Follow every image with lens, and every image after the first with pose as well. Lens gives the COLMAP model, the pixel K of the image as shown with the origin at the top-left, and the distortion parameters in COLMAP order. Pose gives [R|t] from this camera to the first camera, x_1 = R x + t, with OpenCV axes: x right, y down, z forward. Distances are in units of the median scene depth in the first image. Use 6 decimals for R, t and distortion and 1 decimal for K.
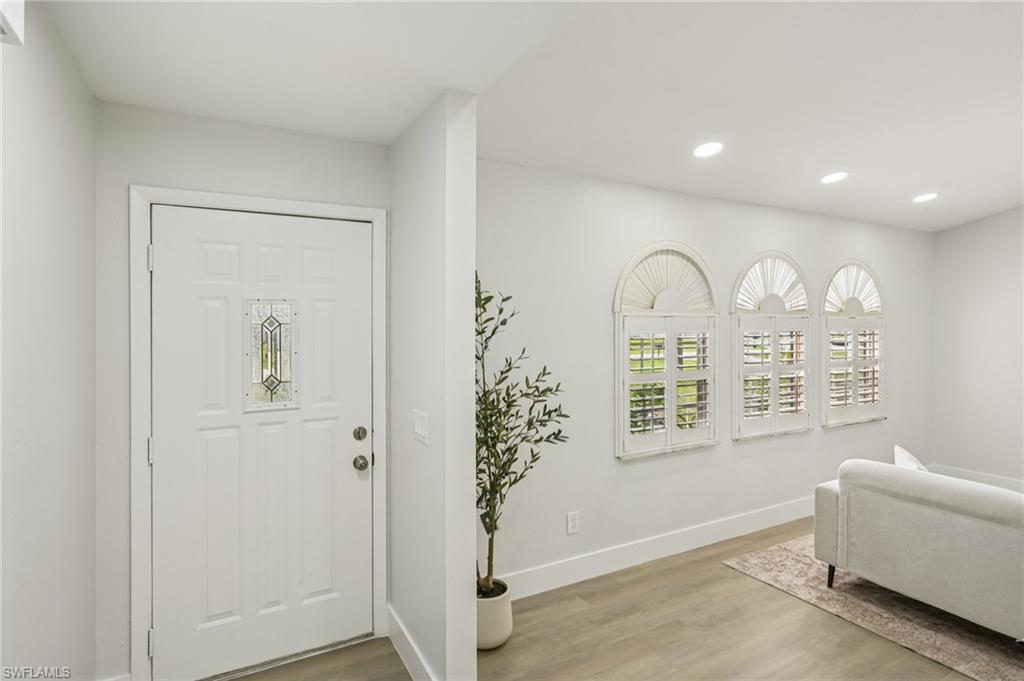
lens RADIAL K [[544.4, 0, 520.8], [0, 544.4, 320.8], [0, 0, 1]] dist [0.001287, 0.001875]
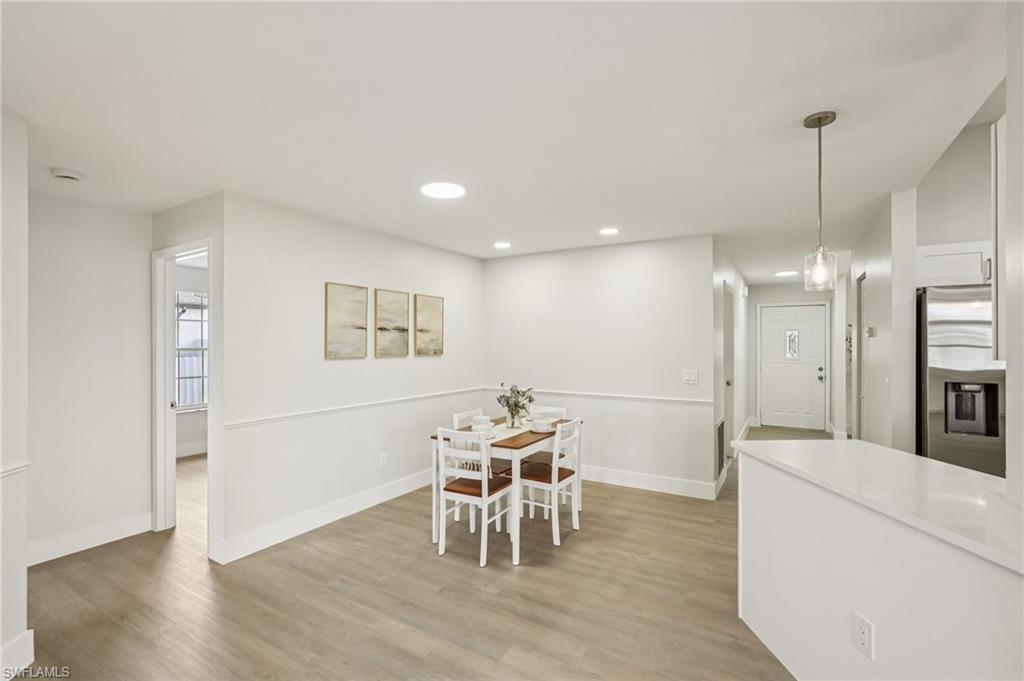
lens RADIAL K [[458.7, 0, 511.5], [0, 458.7, 338.8], [0, 0, 1]] dist [-0.006159, 0.002976]
pose [[0.494404, 0.003084, -0.869227, 0.846339], [-0.002678, 0.999994, 0.002025, 0.015506], [0.869228, 0.001326, 0.494409, -1.425698]]
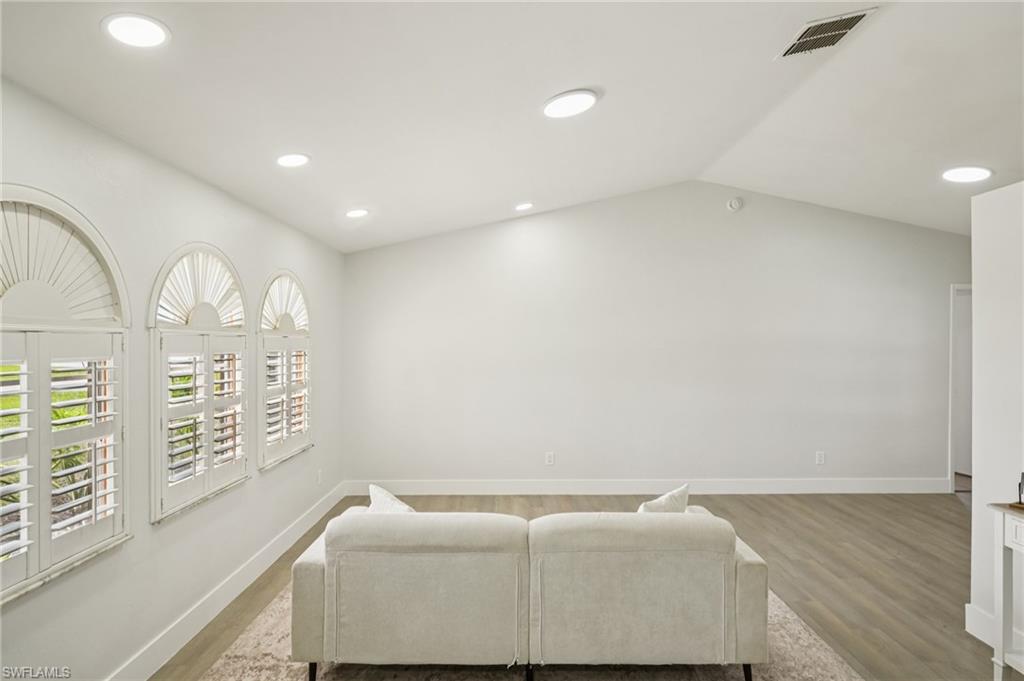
lens RADIAL K [[544.4, 0, 513.0], [0, 544.4, 344.8], [0, 0, 1]] dist [0.001287, 0.001875]
pose [[0.491728, -0.003622, 0.870741, 0.036935], [-0.004958, 0.999963, 0.006960, -0.000847], [-0.870735, -0.007739, 0.491692, 0.313755]]
